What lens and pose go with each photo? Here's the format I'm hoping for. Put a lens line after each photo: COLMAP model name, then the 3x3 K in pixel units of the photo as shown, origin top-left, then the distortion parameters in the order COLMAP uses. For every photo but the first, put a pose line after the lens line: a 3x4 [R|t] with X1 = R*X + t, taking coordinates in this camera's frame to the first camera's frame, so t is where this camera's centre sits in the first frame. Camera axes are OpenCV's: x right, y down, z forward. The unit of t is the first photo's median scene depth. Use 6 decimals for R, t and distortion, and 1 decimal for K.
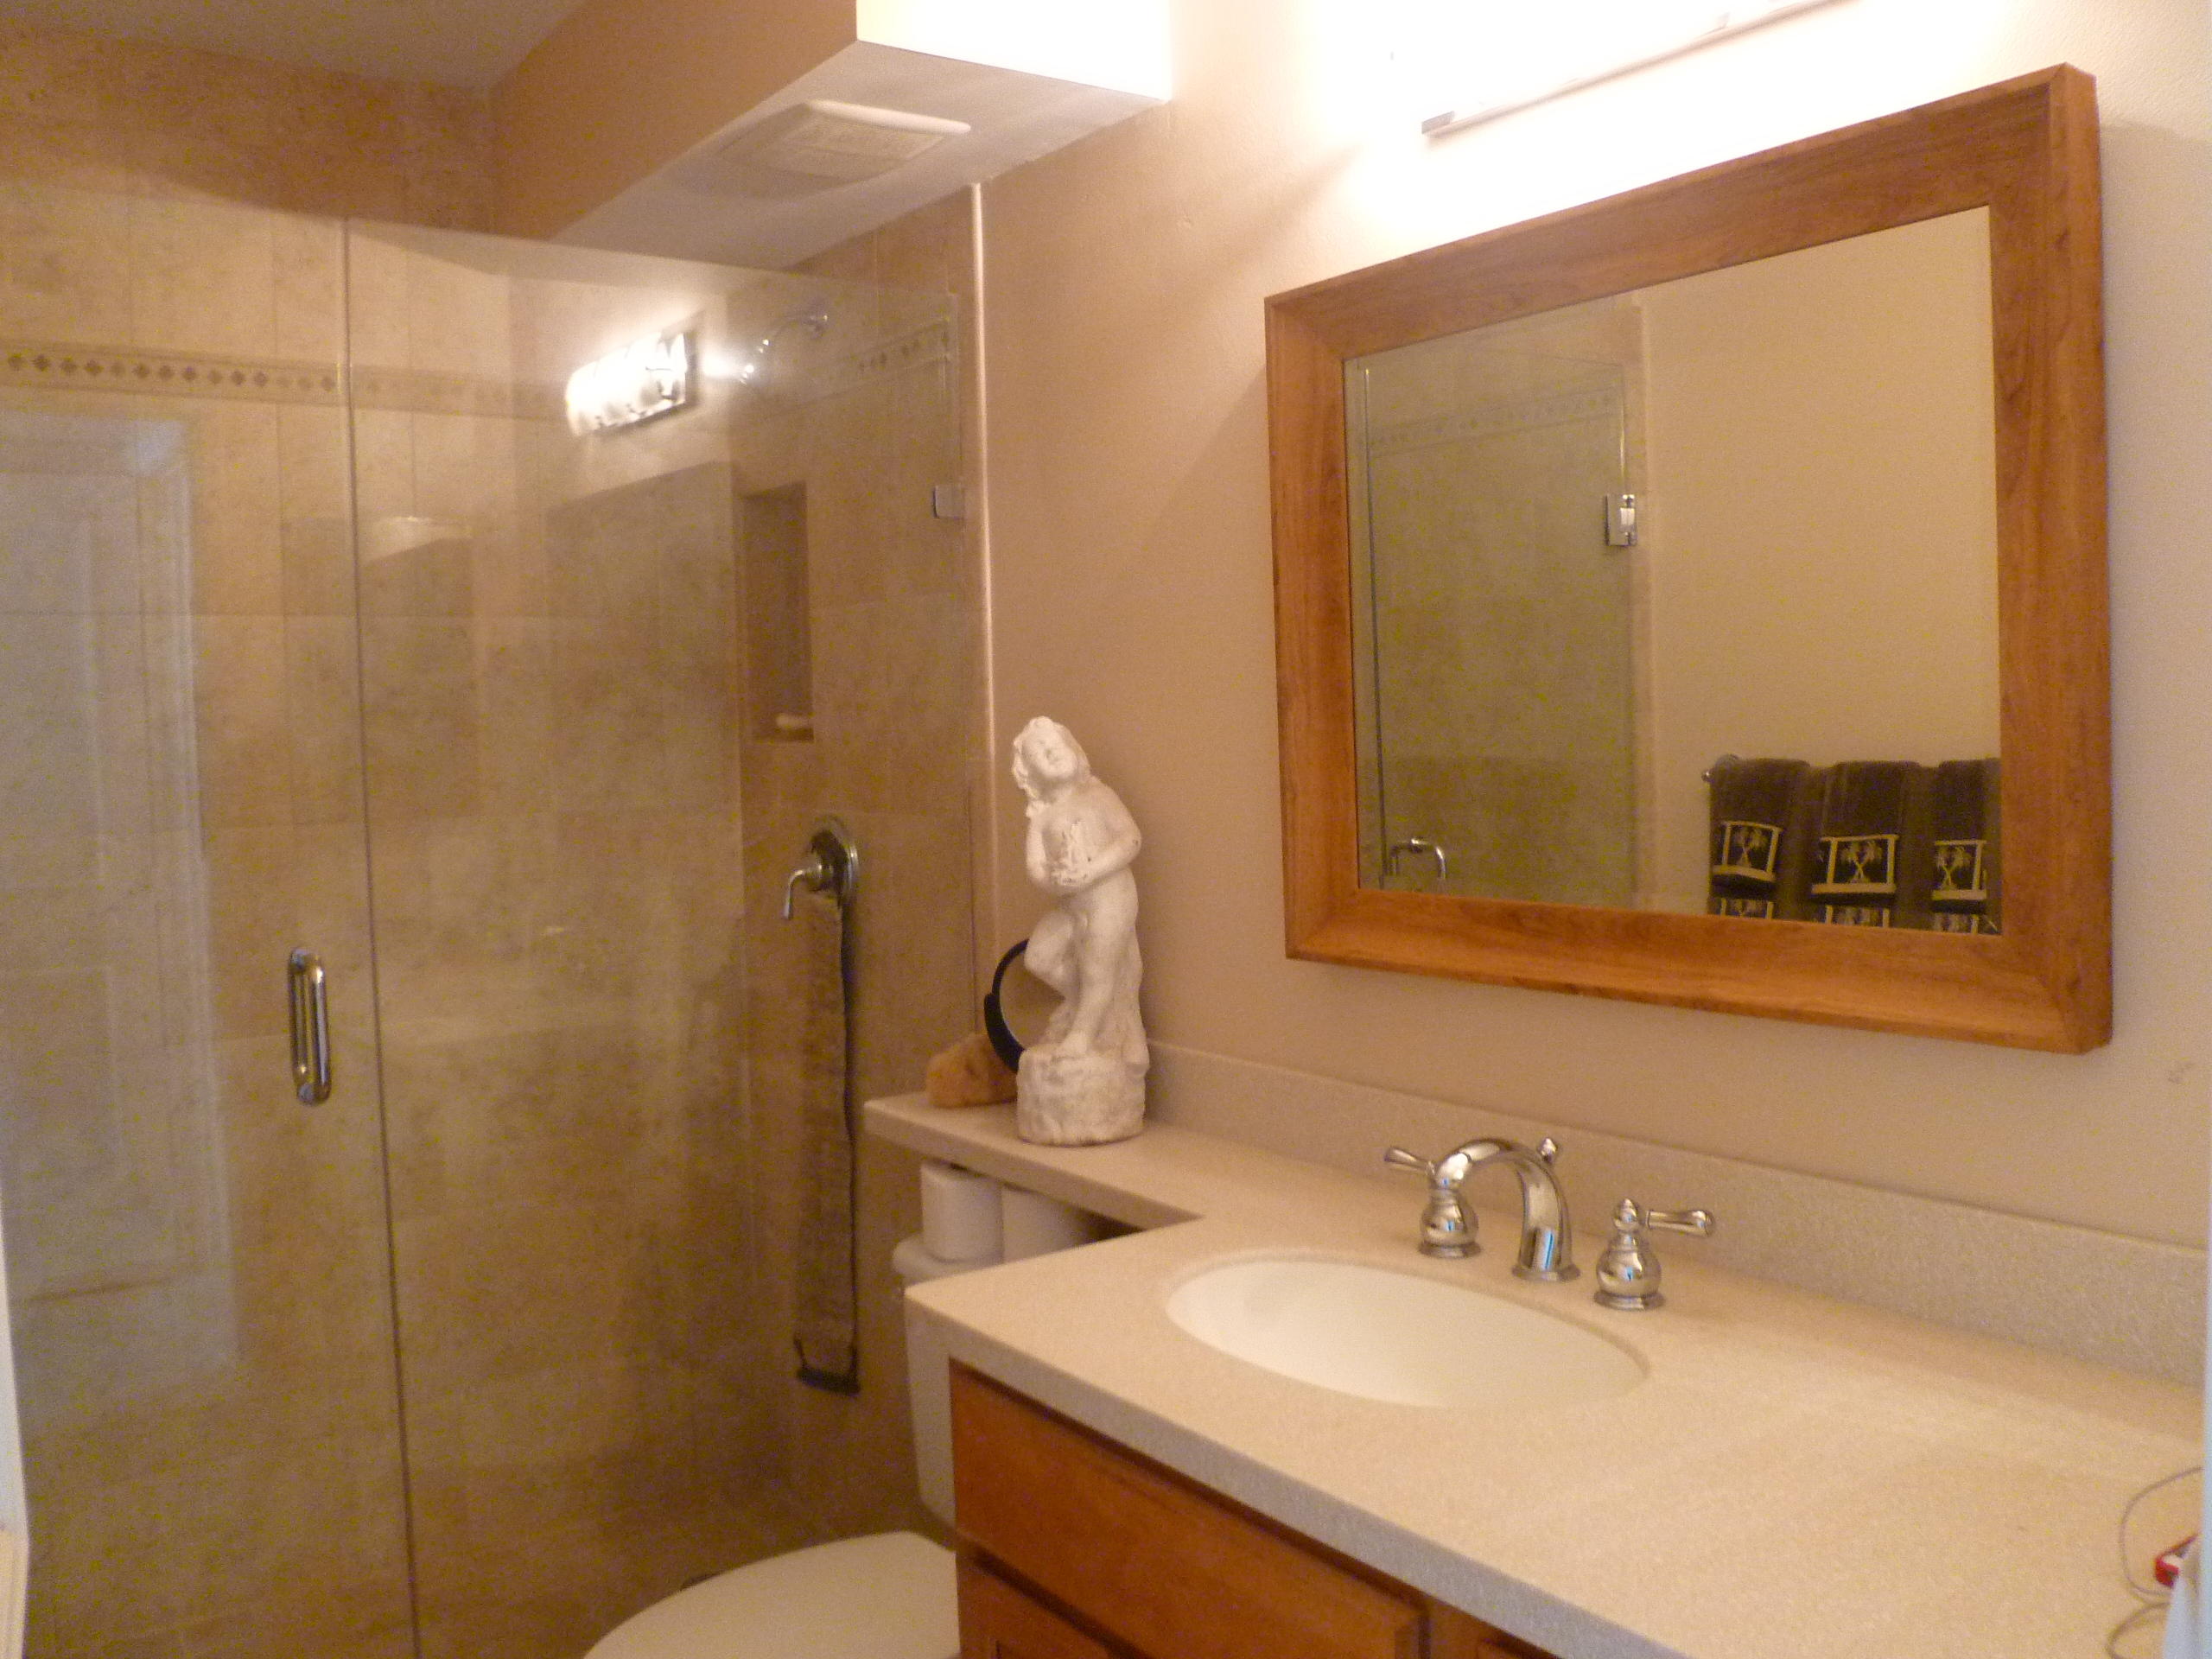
lens RADIAL K [[2026.9, 0, 1106.0], [0, 2026.9, 829.5], [0, 0, 1]] dist [-0.004961, 0.006521]
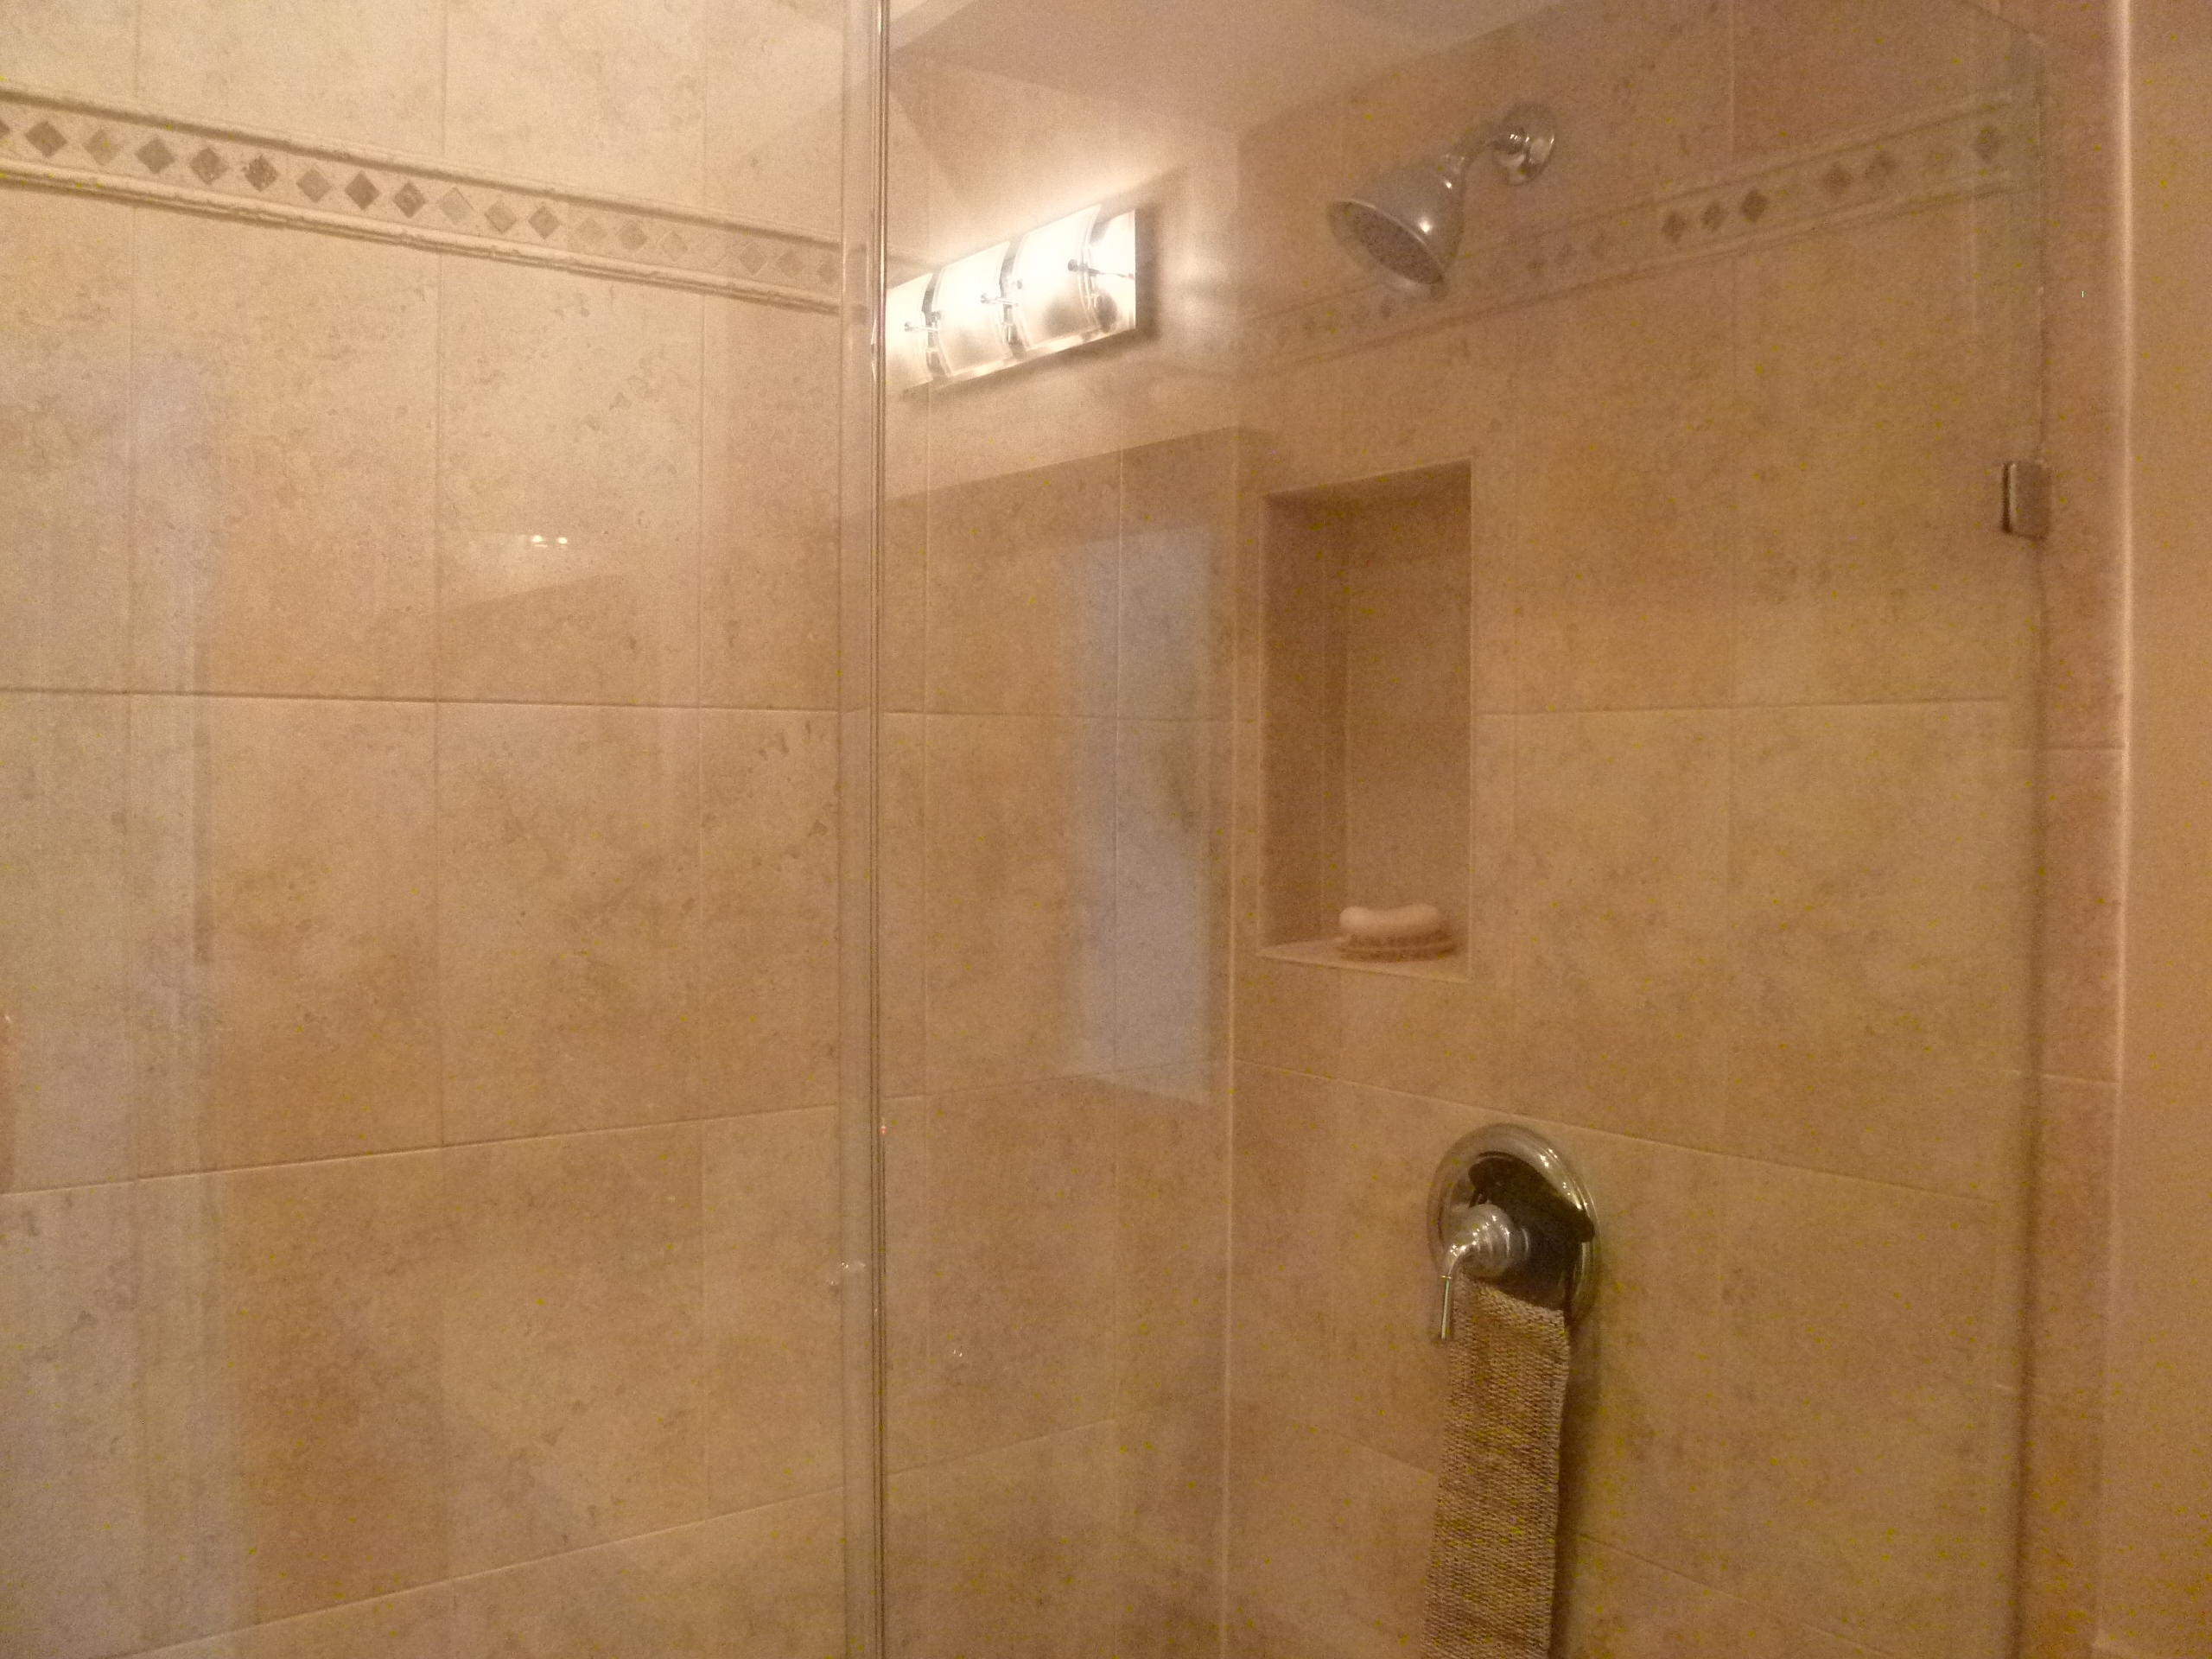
lens RADIAL K [[1836.2, 0, 1106.0], [0, 1836.2, 829.5], [0, 0, 1]] dist [-0.074967, 0.018790]
pose [[0.998241, 0.025733, 0.053410, -0.249816], [-0.024593, 0.999458, -0.021889, -0.064746], [-0.053944, 0.020537, 0.998333, 0.525152]]
